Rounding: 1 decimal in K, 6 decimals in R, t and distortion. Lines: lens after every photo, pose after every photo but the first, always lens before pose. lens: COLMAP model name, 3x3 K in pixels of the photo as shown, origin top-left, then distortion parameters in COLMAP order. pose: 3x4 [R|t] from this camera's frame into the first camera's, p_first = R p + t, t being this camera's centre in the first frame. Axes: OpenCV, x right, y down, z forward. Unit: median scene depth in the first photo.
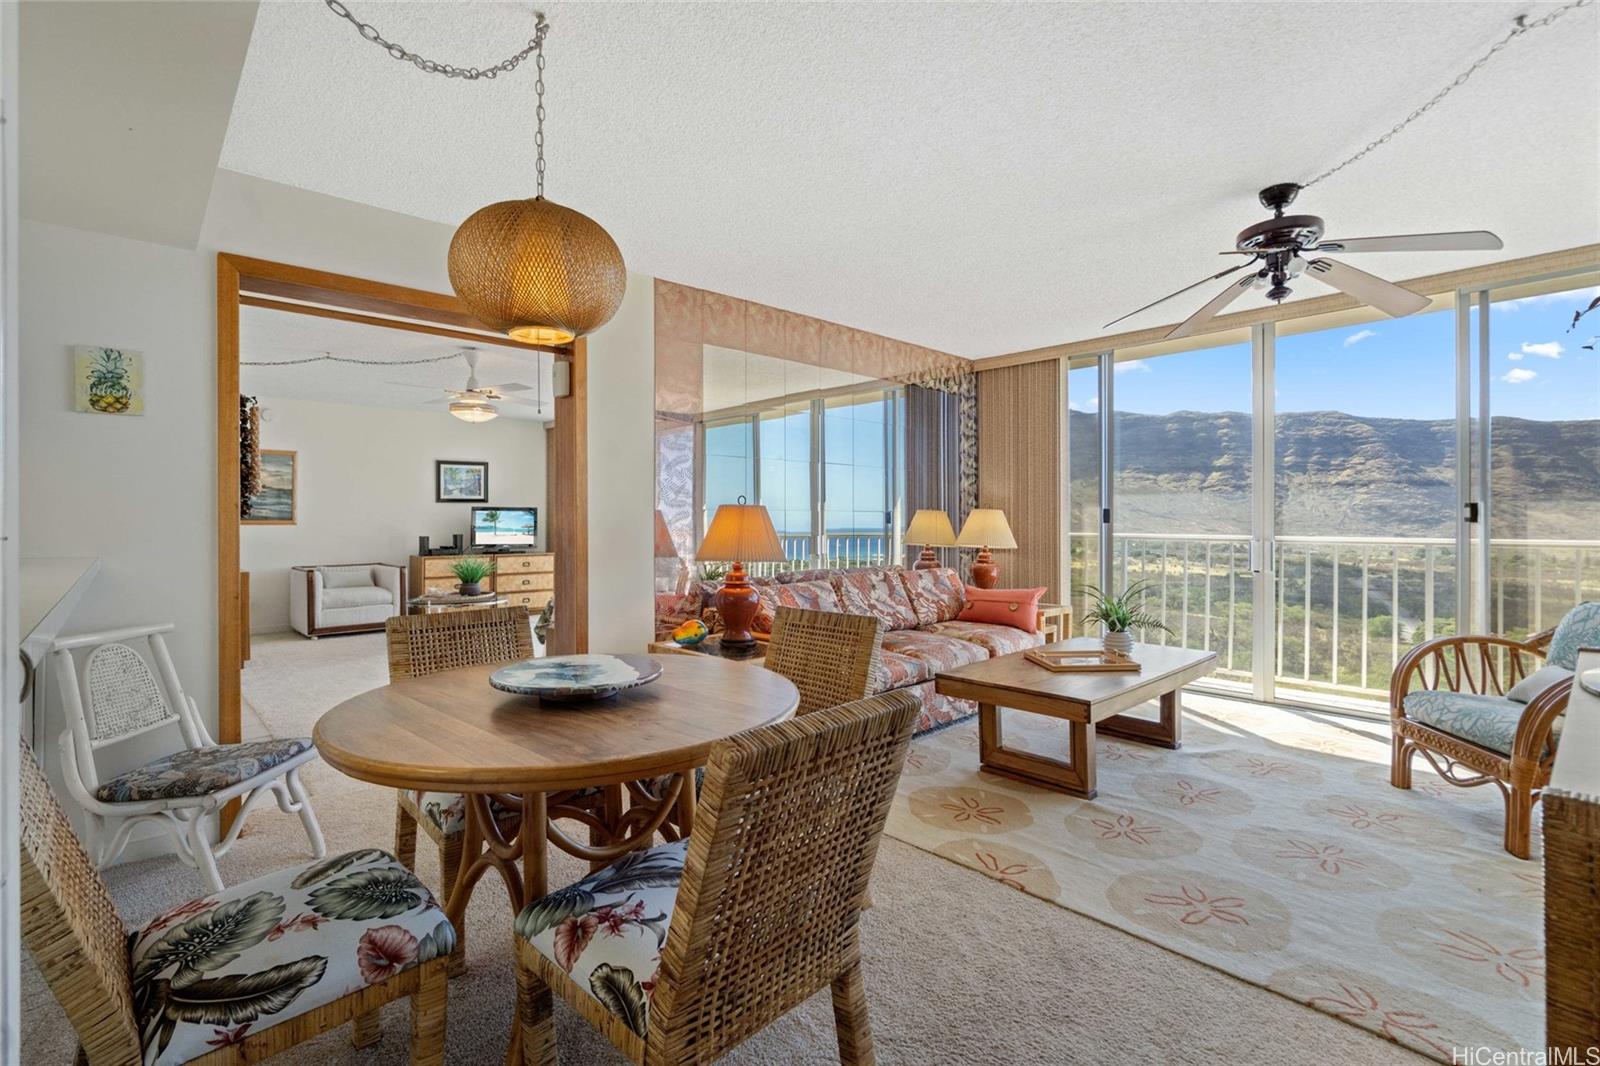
lens RADIAL K [[746.1, 0, 794.5], [0, 746.1, 523.0], [0, 0, 1]] dist [-0.004566, 0.001212]
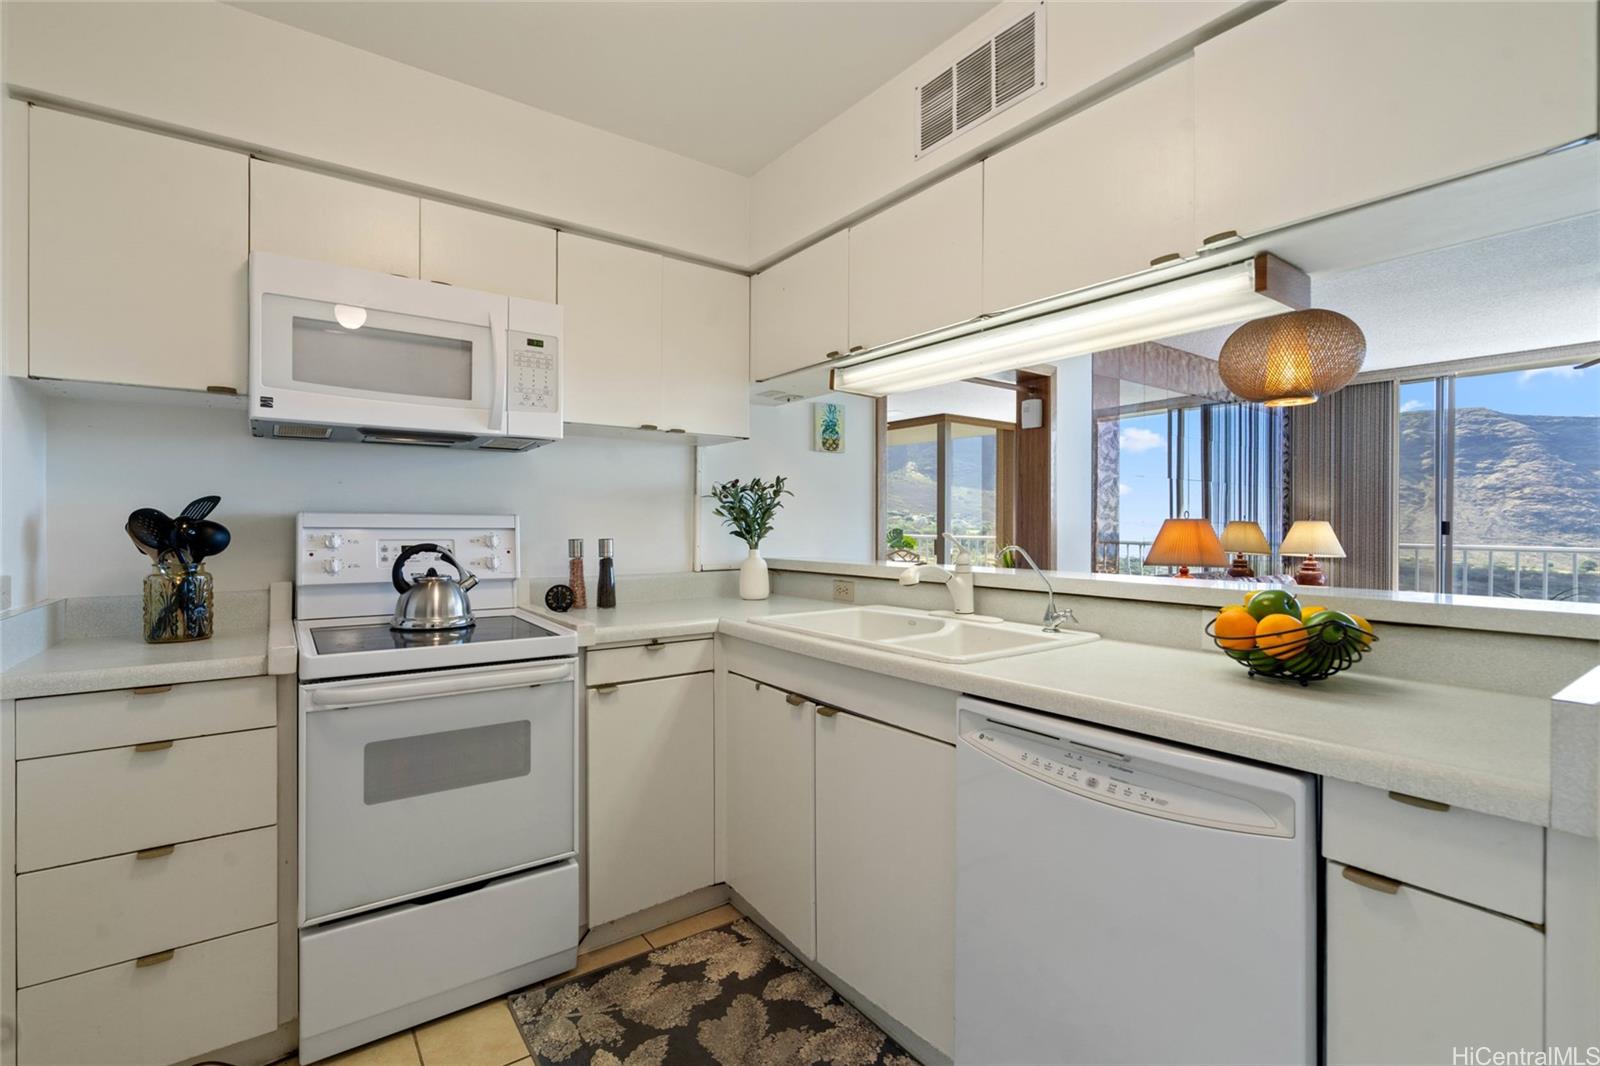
lens RADIAL K [[746.1, 0, 776.9], [0, 746.1, 521.1], [0, 0, 1]] dist [-0.004566, 0.001212]
pose [[0.992676, 0.006903, -0.120612, -0.445026], [-0.007667, 0.999953, -0.005868, -0.006479], [0.120566, 0.006750, 0.992682, -0.189136]]
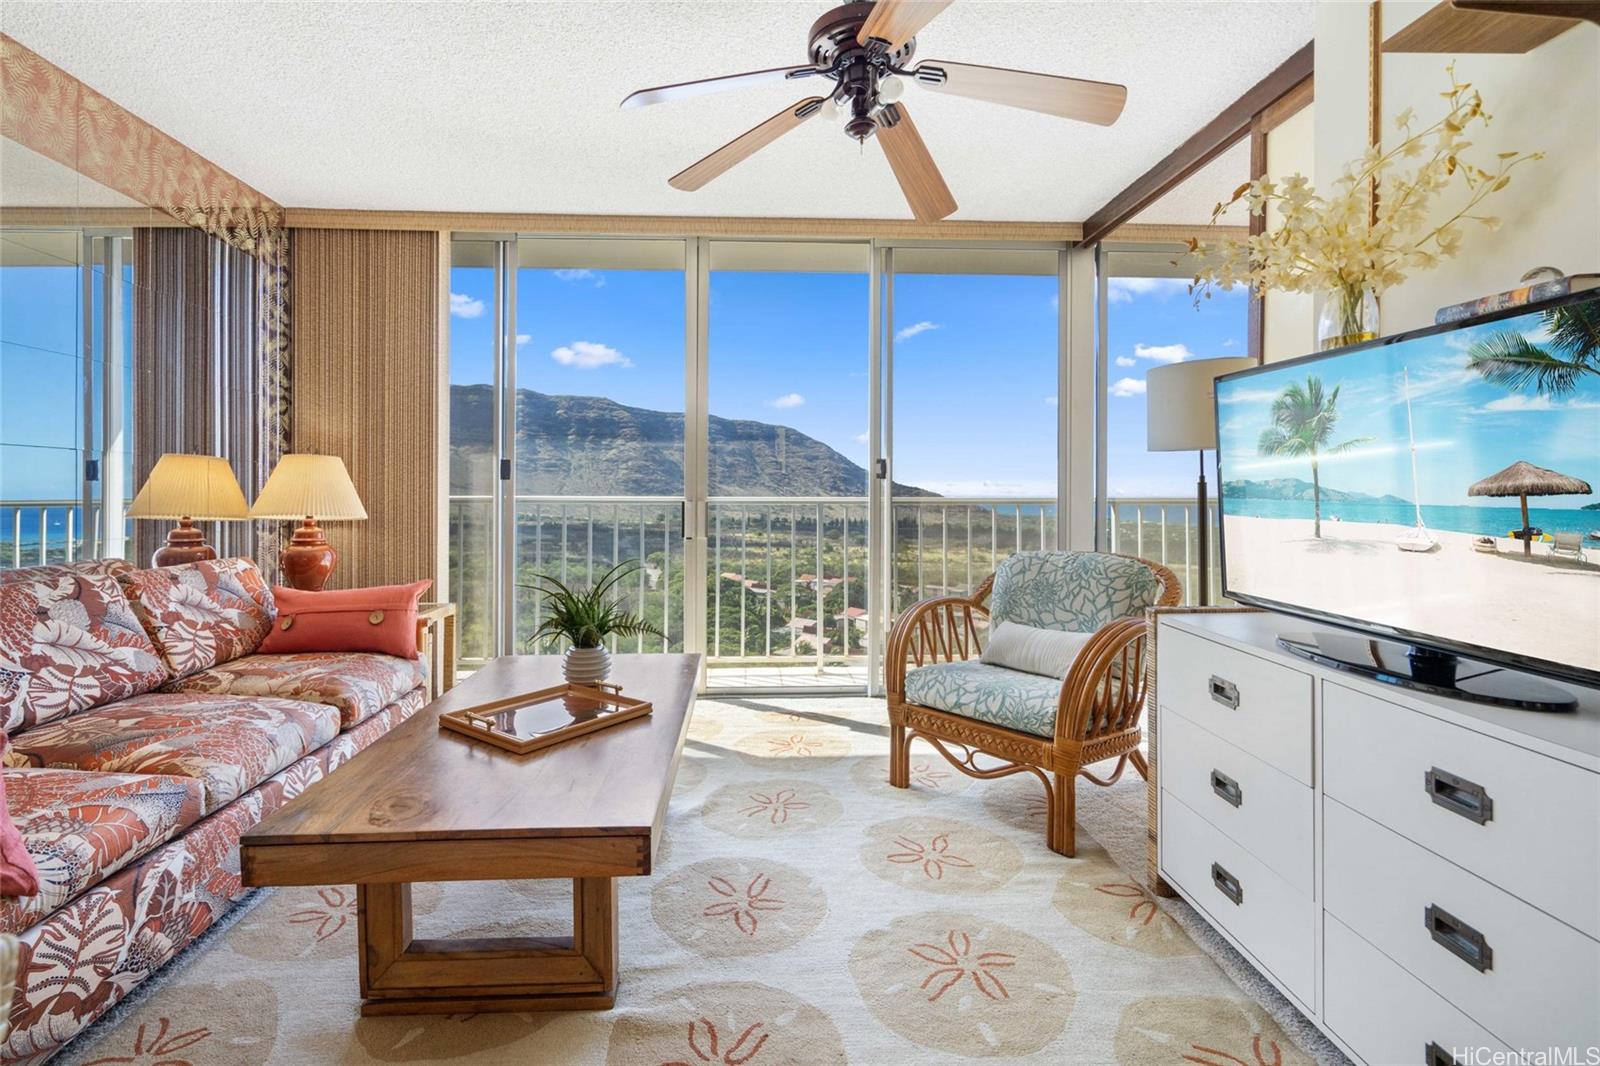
lens RADIAL K [[746.1, 0, 782.3], [0, 746.1, 489.3], [0, 0, 1]] dist [-0.004566, 0.001212]
pose [[0.645807, 0.003514, 0.763493, 0.052204], [0.001503, 0.999982, -0.005874, 0.014932], [-0.763499, 0.004941, 0.645790, 0.377752]]
